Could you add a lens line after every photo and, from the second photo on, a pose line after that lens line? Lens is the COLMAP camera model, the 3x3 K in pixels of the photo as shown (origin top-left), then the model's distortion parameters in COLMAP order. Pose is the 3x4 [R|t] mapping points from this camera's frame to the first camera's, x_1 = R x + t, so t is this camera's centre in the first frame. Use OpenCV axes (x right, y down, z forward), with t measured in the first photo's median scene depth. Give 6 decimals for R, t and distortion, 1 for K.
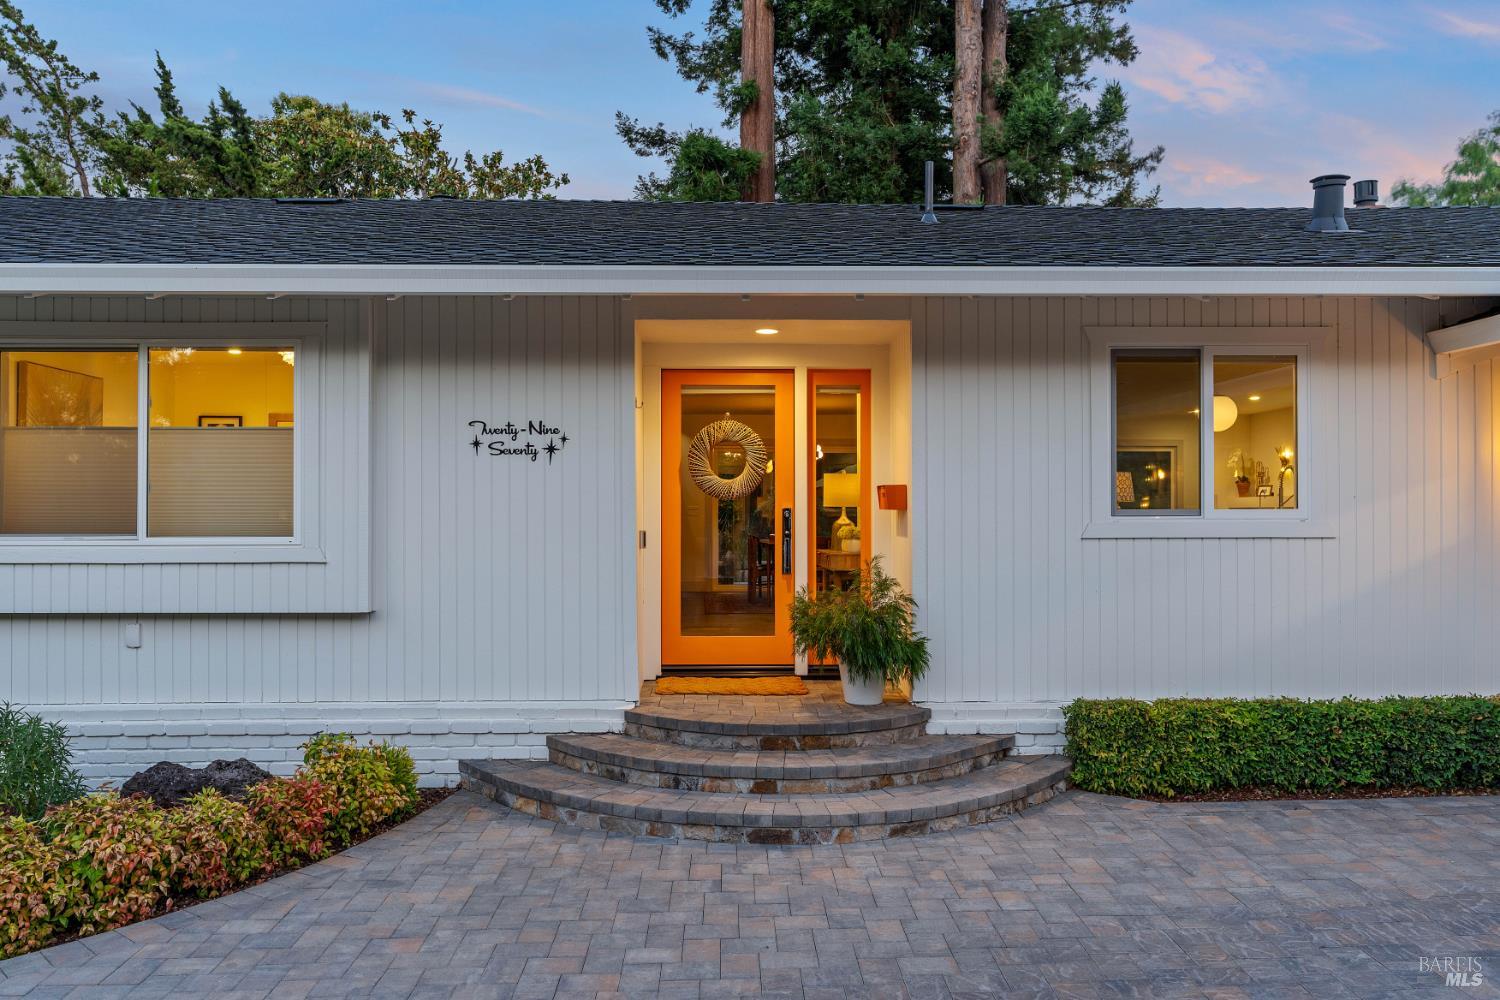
lens RADIAL K [[1183.8, 0, 750.0], [0, 1183.8, 500.0], [0, 0, 1]] dist [0.004697, 0.001123]
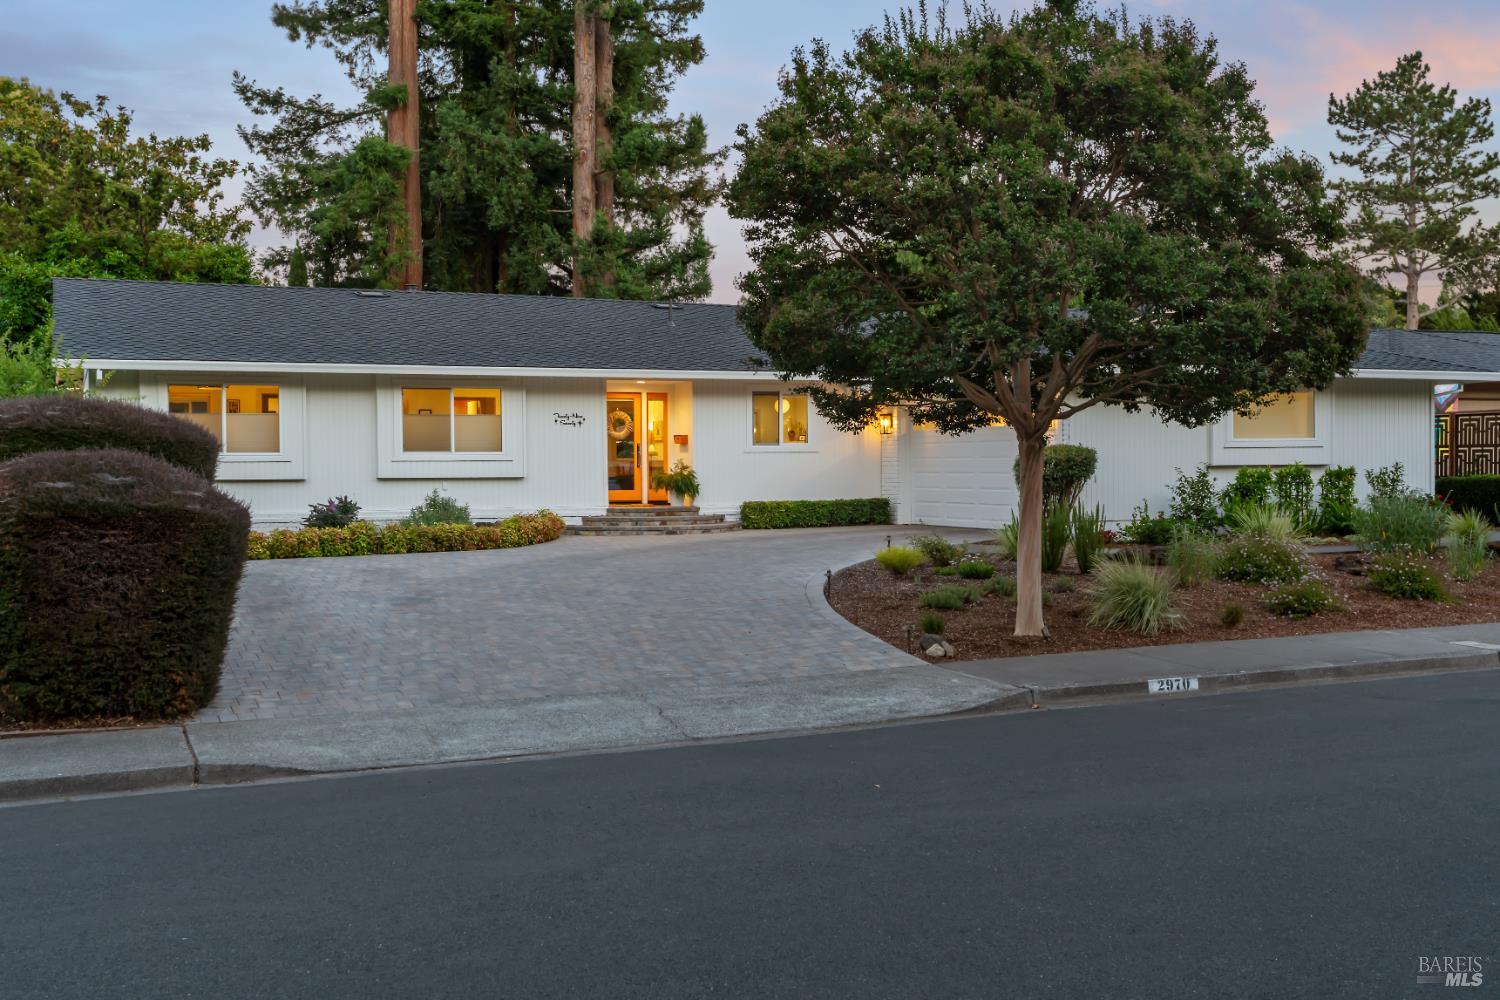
lens RADIAL K [[1491.4, 0, 750.0], [0, 1491.4, 500.0], [0, 0, 1]] dist [-0.003155, -0.003279]
pose [[0.933399, -0.012098, 0.358636, -0.218420], [-0.000011, 0.999431, 0.033744, 0.004794], [-0.358840, -0.031500, 0.932867, -0.523308]]
